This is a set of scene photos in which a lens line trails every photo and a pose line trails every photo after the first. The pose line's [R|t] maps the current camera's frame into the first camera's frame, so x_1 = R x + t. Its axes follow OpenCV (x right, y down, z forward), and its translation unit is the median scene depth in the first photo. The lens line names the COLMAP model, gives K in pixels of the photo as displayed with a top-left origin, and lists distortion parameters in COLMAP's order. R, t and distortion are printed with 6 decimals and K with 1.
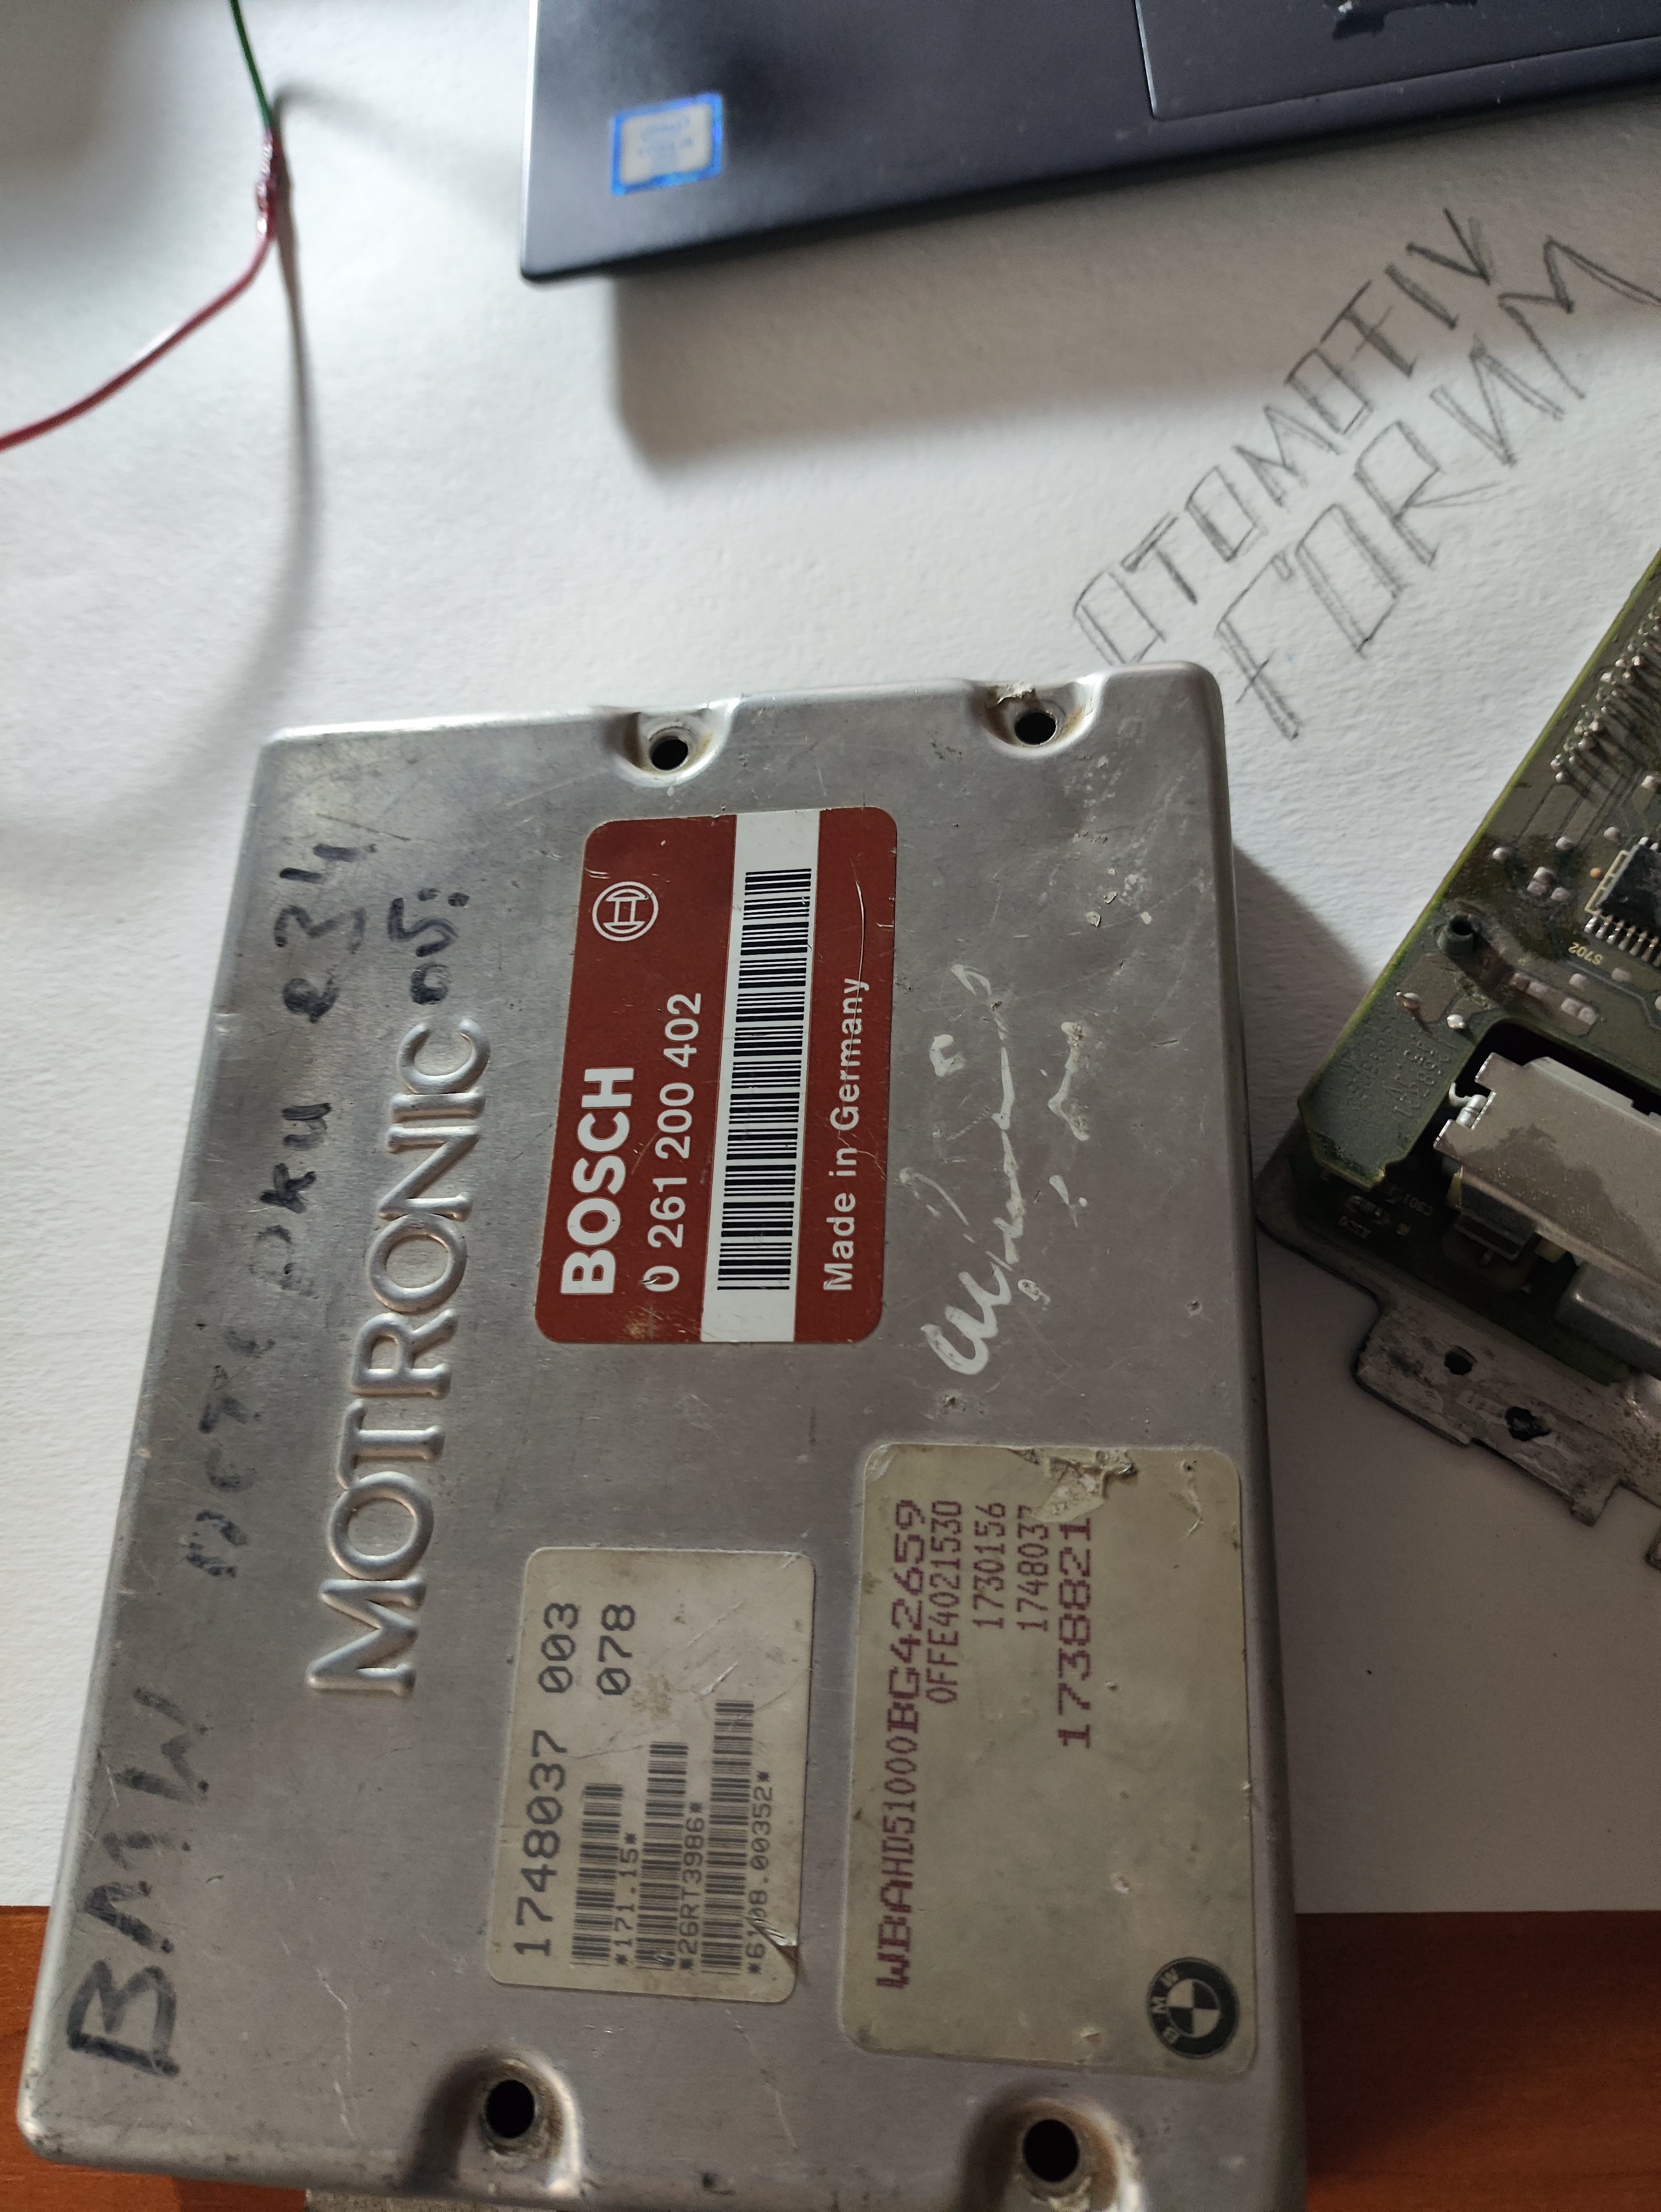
lens RADIAL K [[1557.8, 0, 829.5], [0, 1557.8, 1093.5], [0, 0, 1]] dist [-0.000769, -0.001244]
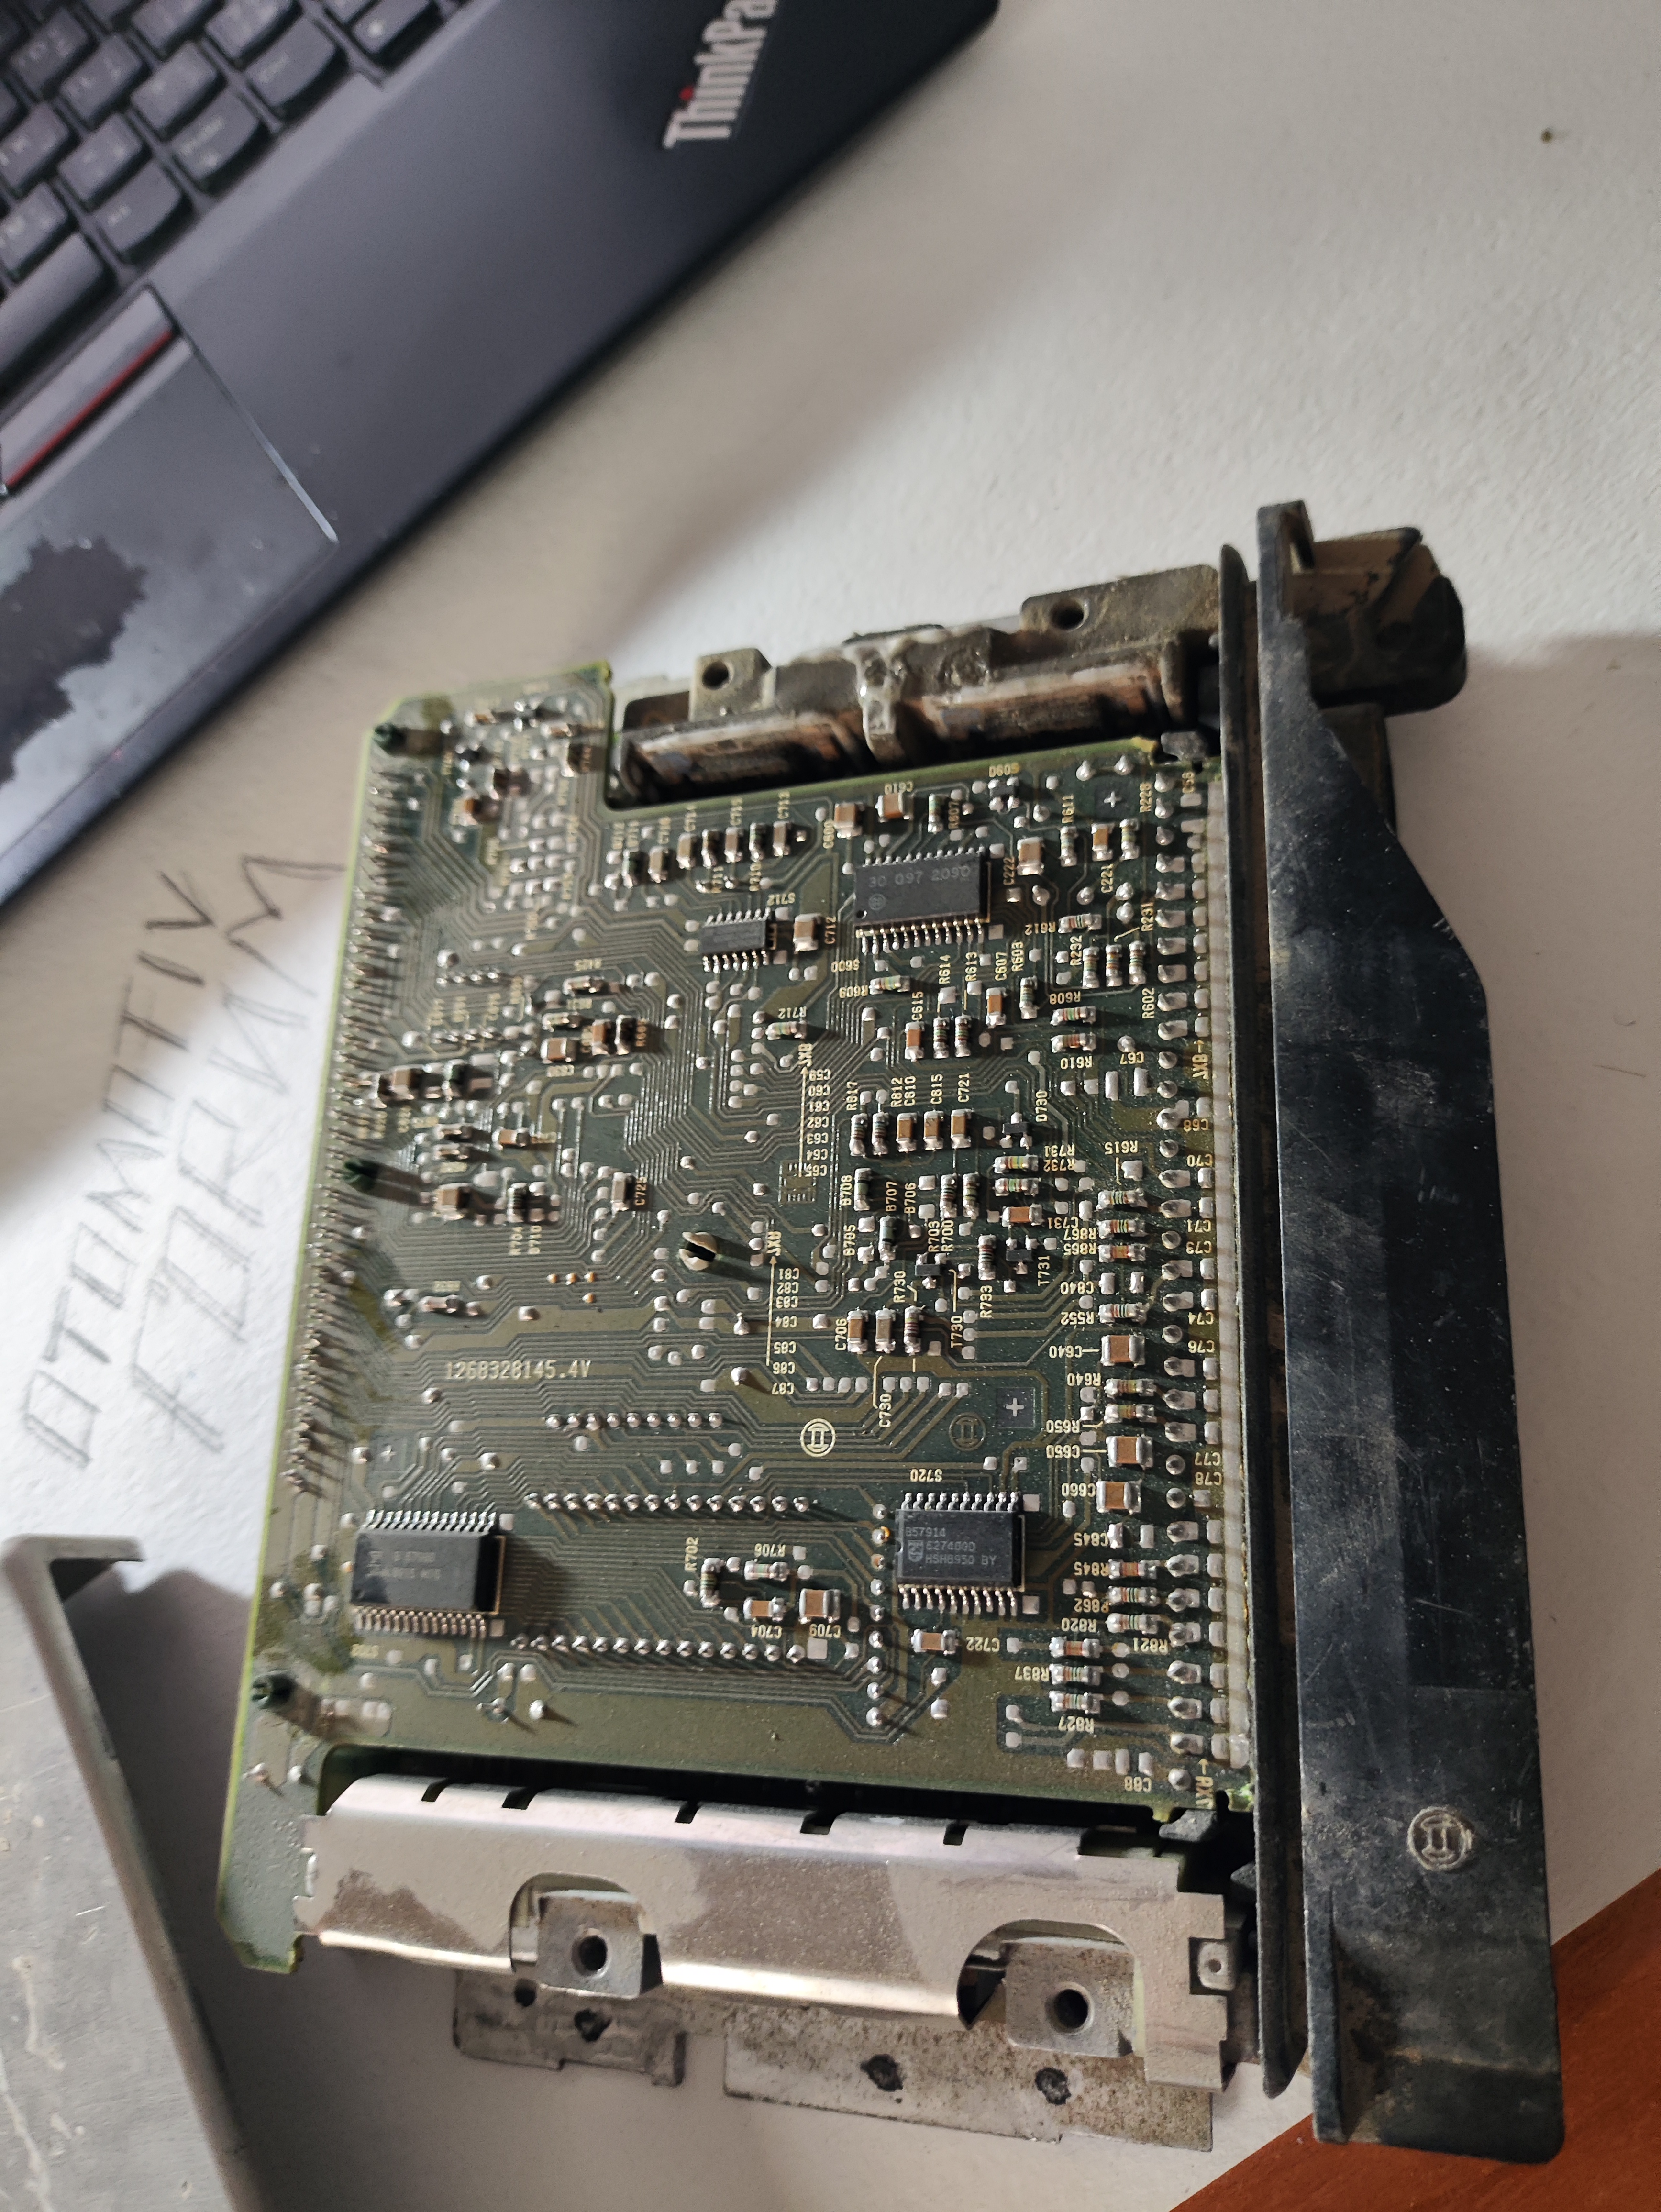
lens RADIAL K [[1557.8, 0, 837.9], [0, 1557.8, 1115.0], [0, 0, 1]] dist [-0.000769, -0.001244]
pose [[0.829970, -0.557343, 0.022774, 0.903323], [0.557774, 0.828771, -0.045020, -0.159755], [0.006217, 0.050068, 0.998726, -0.093526]]
